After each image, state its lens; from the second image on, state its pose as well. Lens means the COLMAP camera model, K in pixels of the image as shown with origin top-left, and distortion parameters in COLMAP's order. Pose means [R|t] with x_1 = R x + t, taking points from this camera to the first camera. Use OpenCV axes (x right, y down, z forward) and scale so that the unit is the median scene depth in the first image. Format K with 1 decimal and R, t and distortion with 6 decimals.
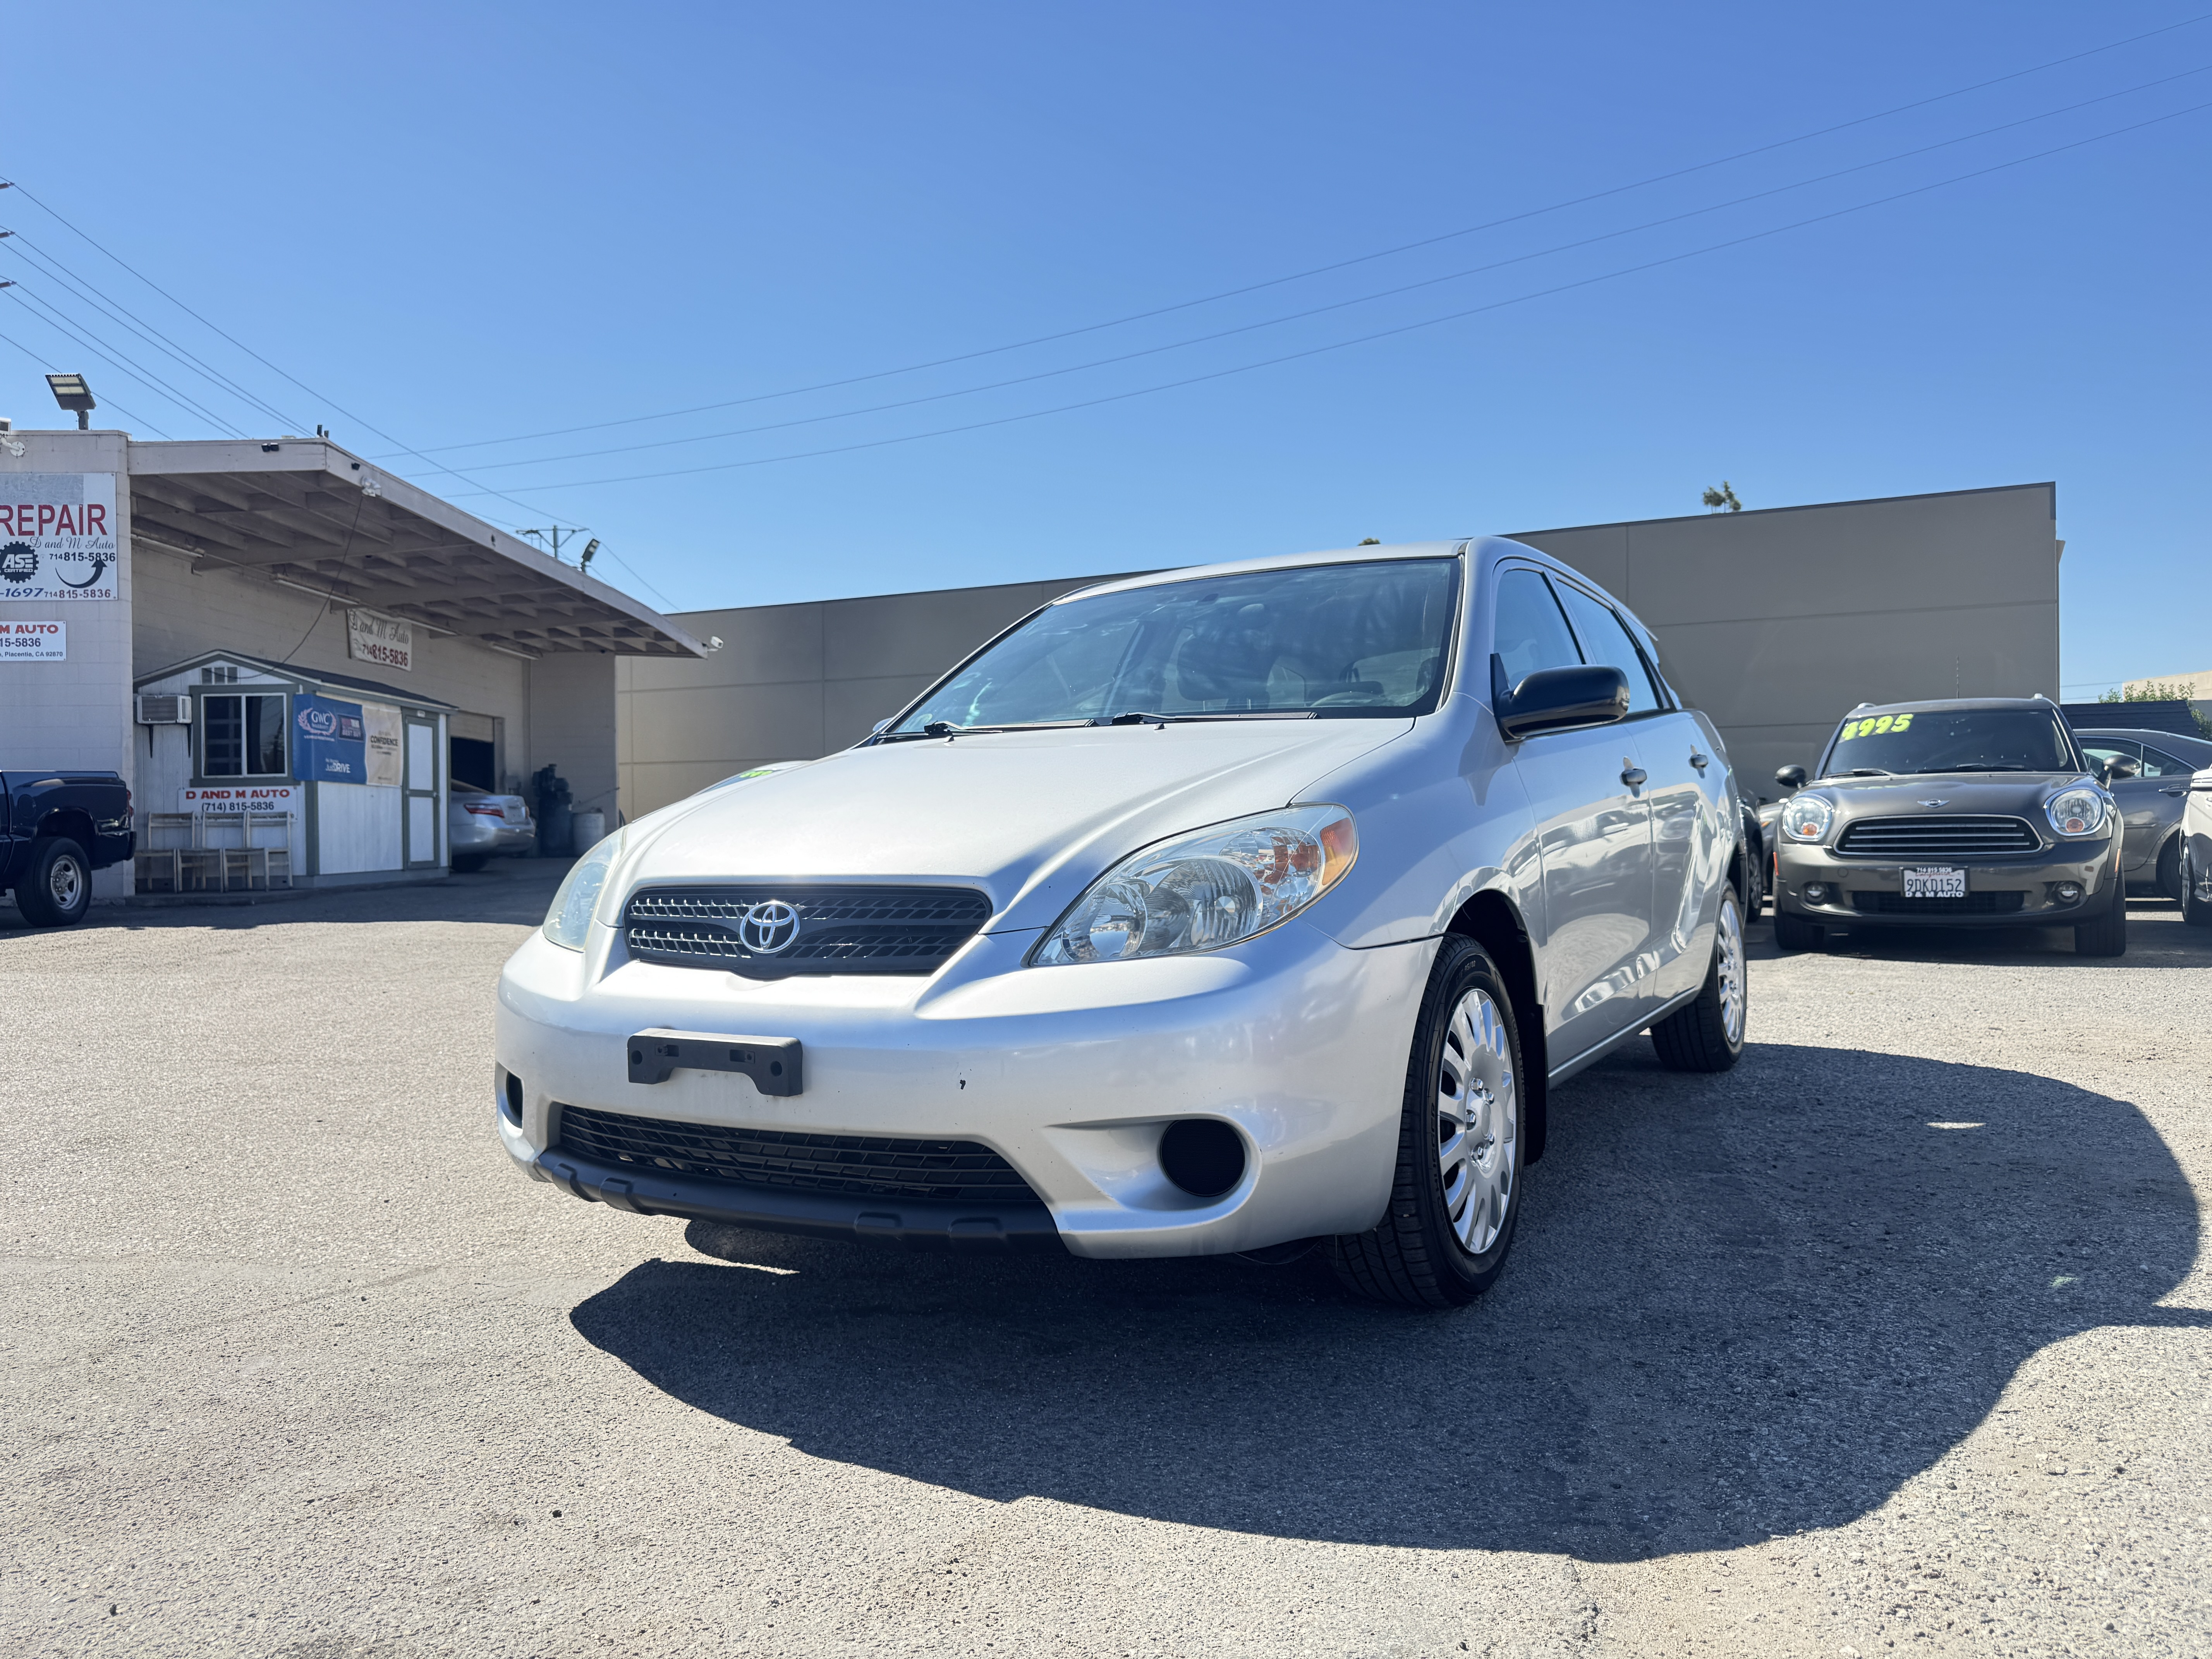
lens RADIAL K [[1567.0, 0, 1101.4], [0, 1567.0, 816.6], [0, 0, 1]] dist [0.046384, -0.063213]
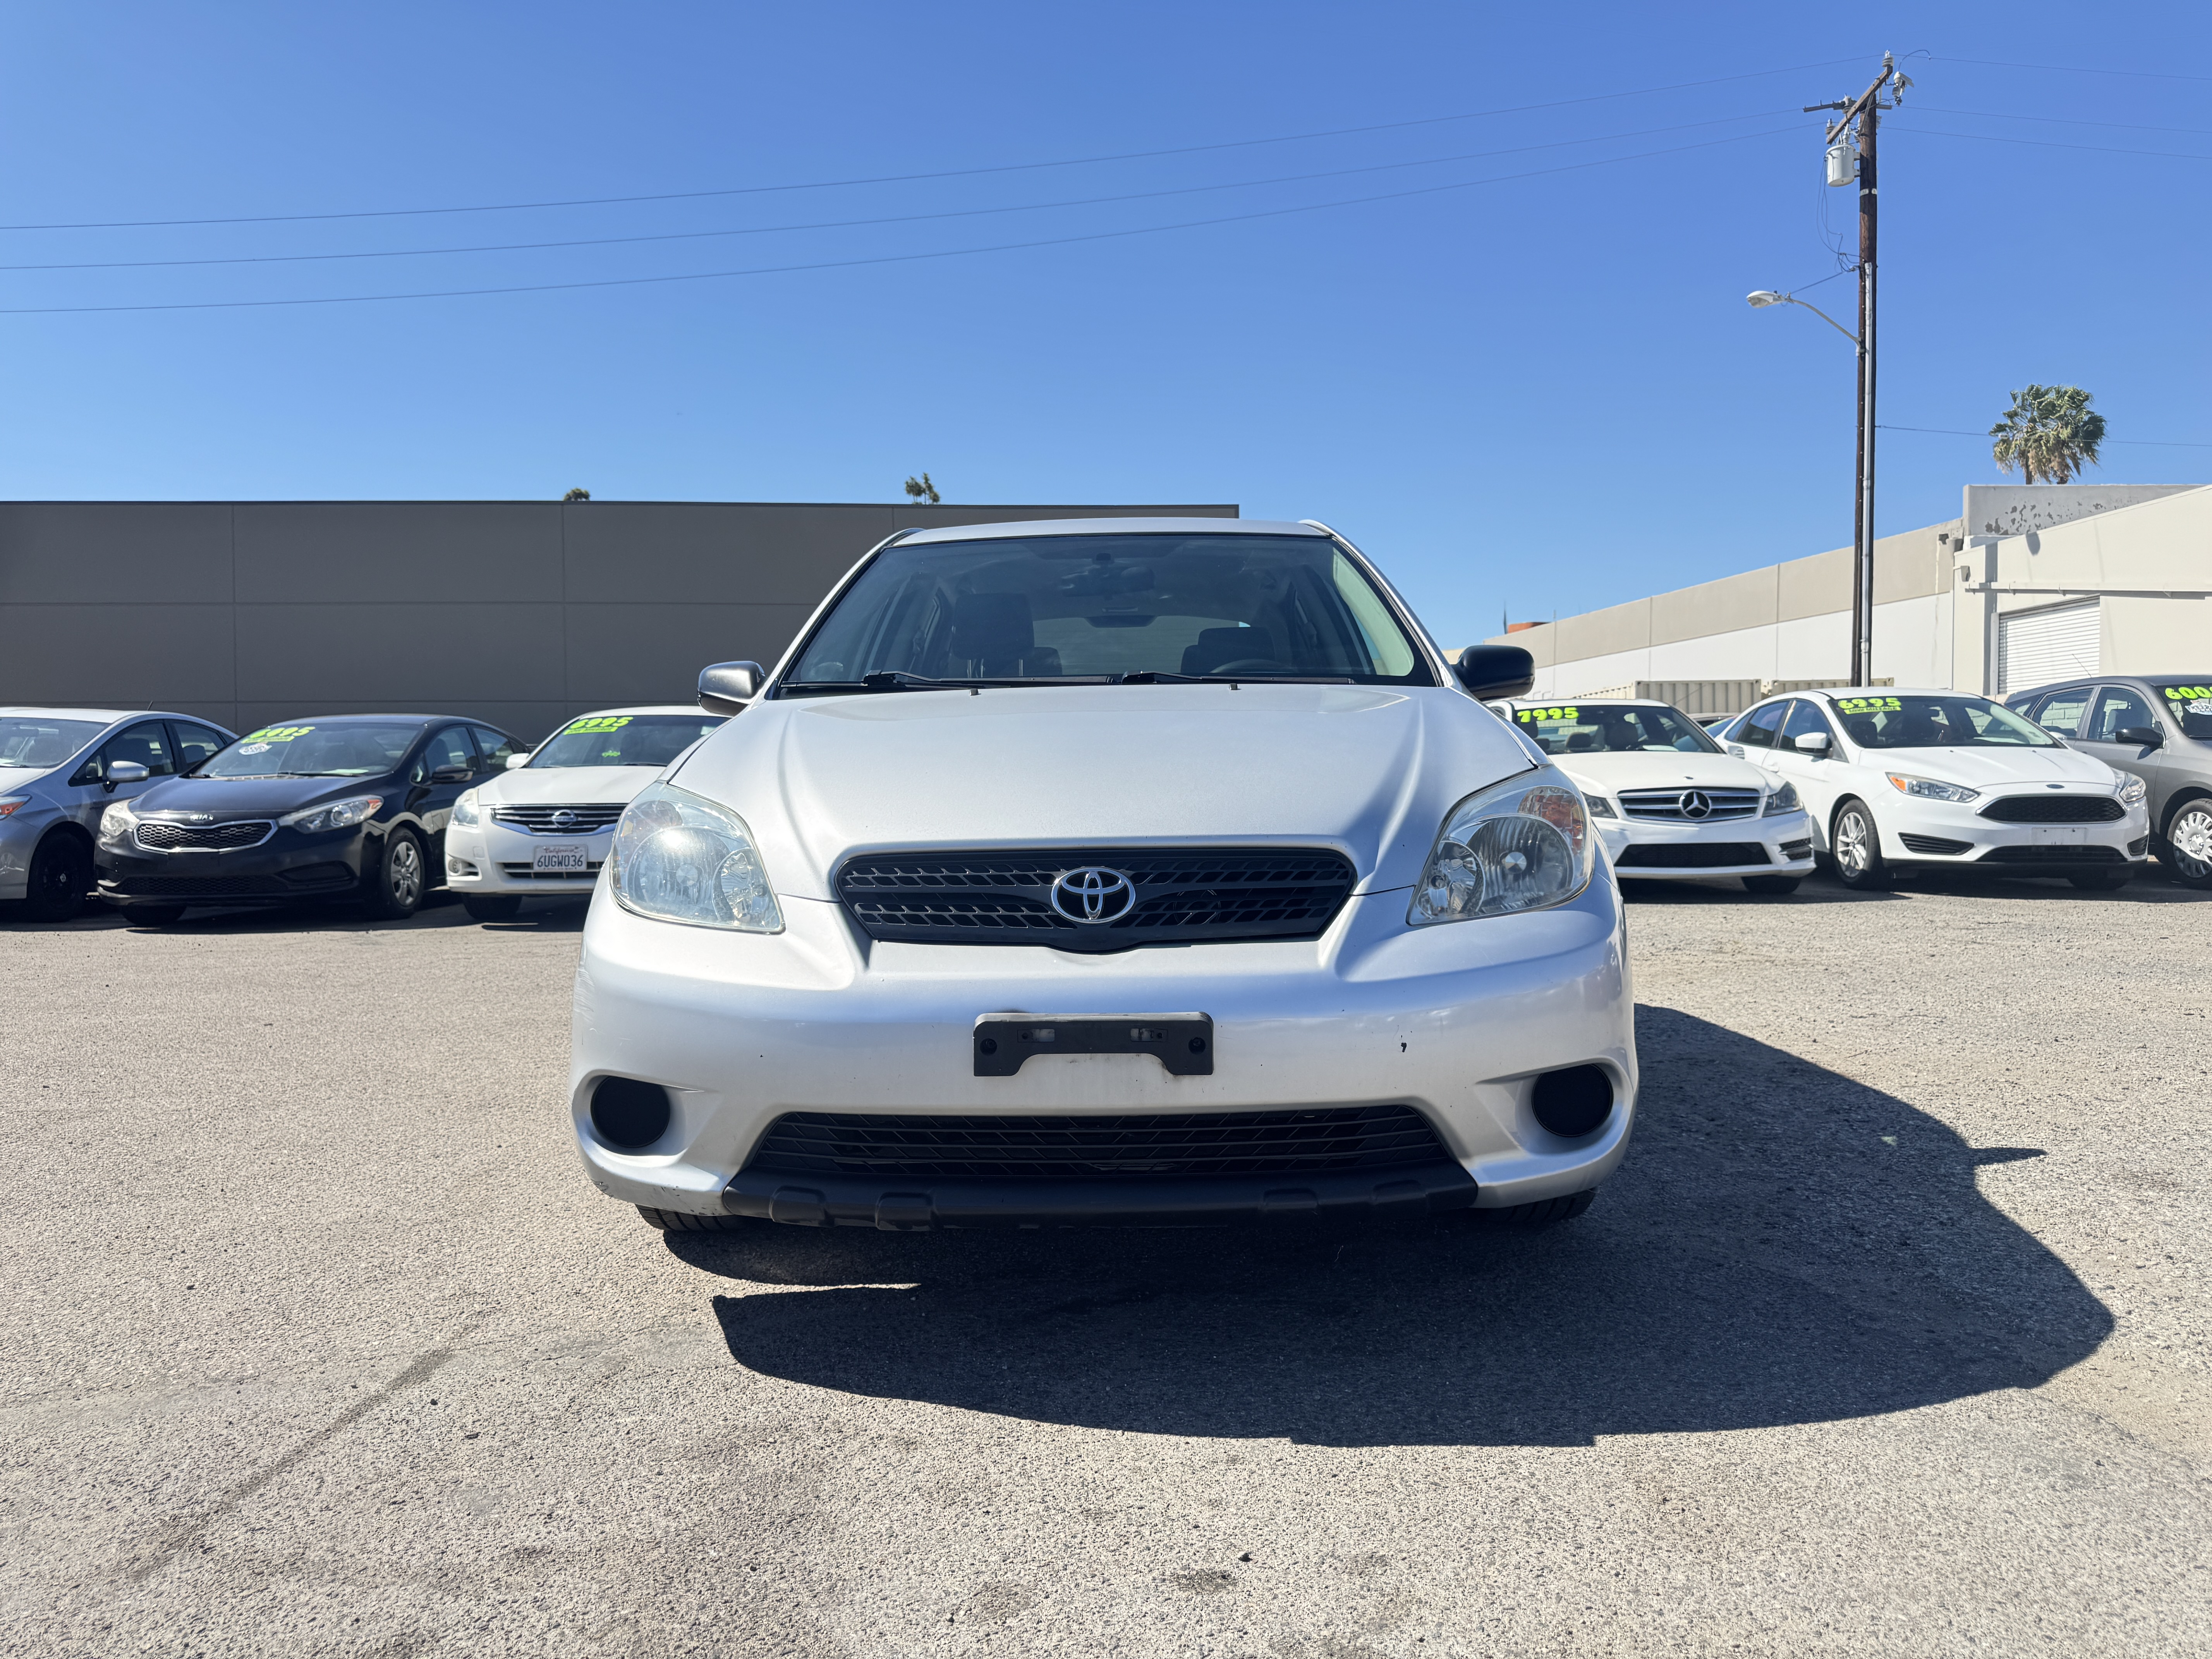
lens RADIAL K [[1567.0, 0, 1083.7], [0, 1567.0, 817.4], [0, 0, 1]] dist [0.046384, -0.063213]
pose [[0.873297, -0.006913, 0.487139, -0.559670], [-0.002883, 0.999808, 0.019356, 0.007114], [-0.487180, -0.018308, 0.873110, 0.184346]]
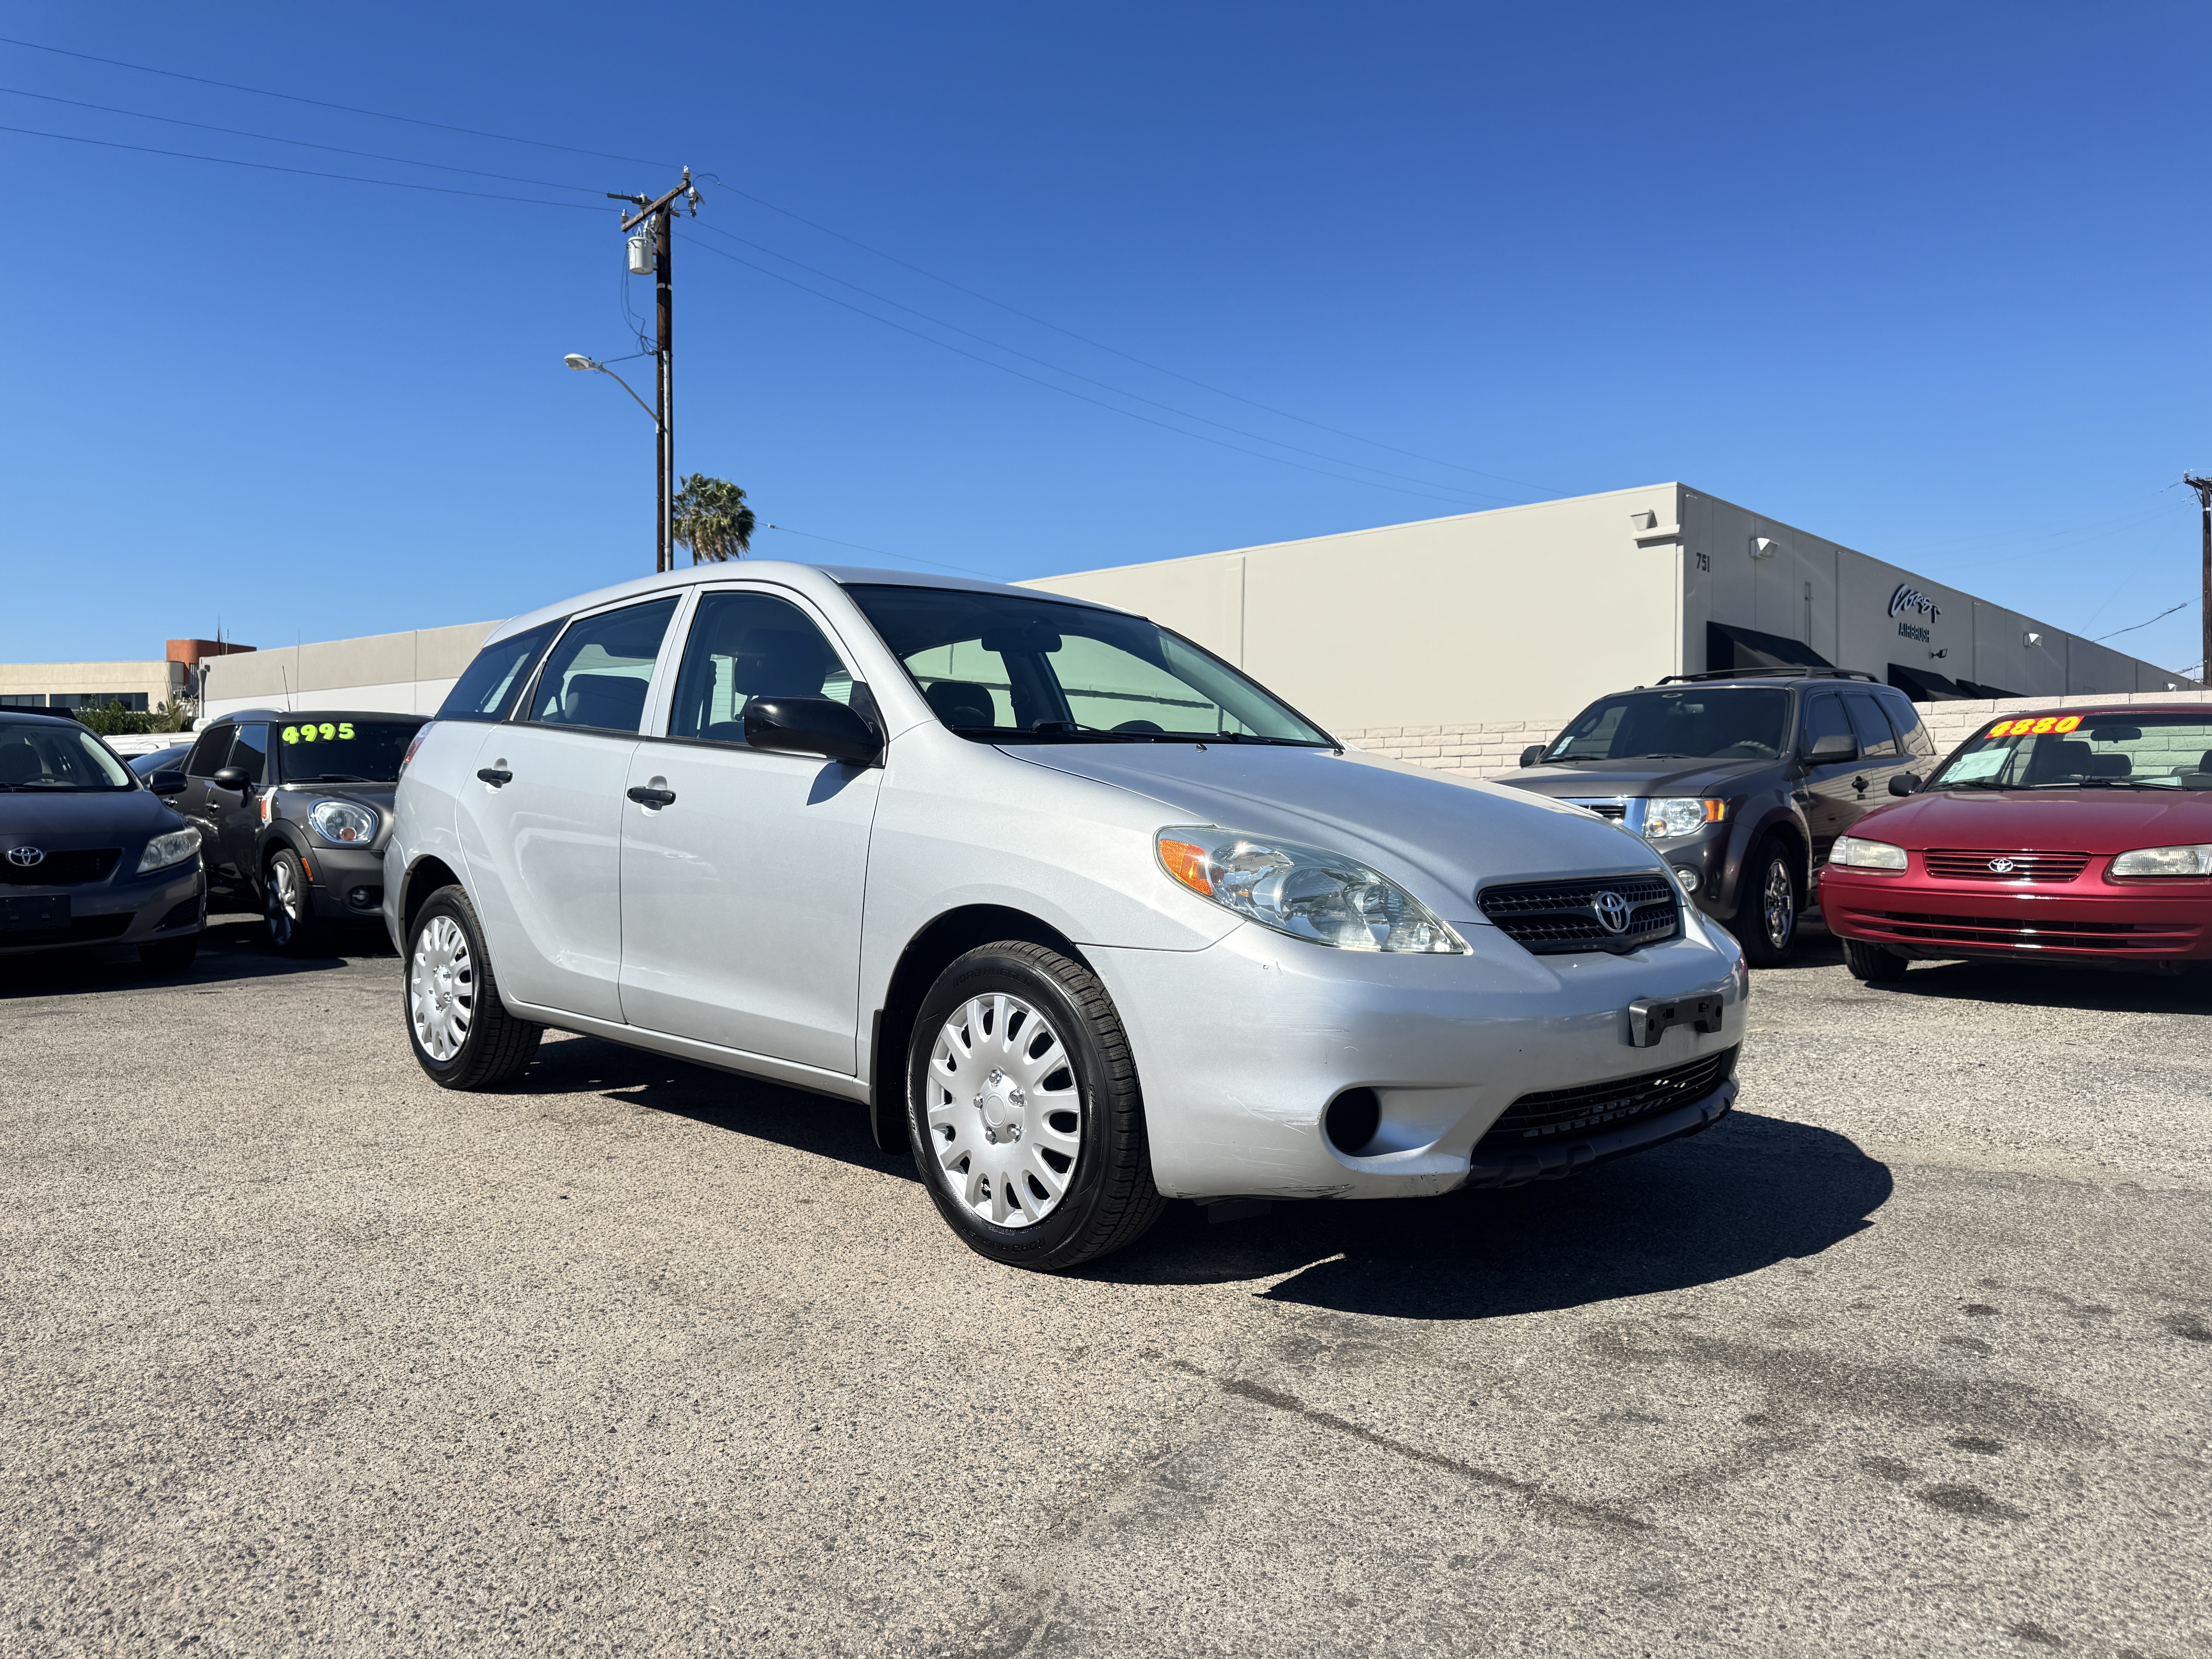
lens RADIAL K [[1567.0, 0, 1108.9], [0, 1567.0, 824.7], [0, 0, 1]] dist [0.046384, -0.063213]
pose [[0.240030, 0.006861, 0.970741, -1.291048], [-0.009031, 0.999948, -0.004834, 0.009351], [-0.970723, -0.007606, 0.240079, 0.928705]]
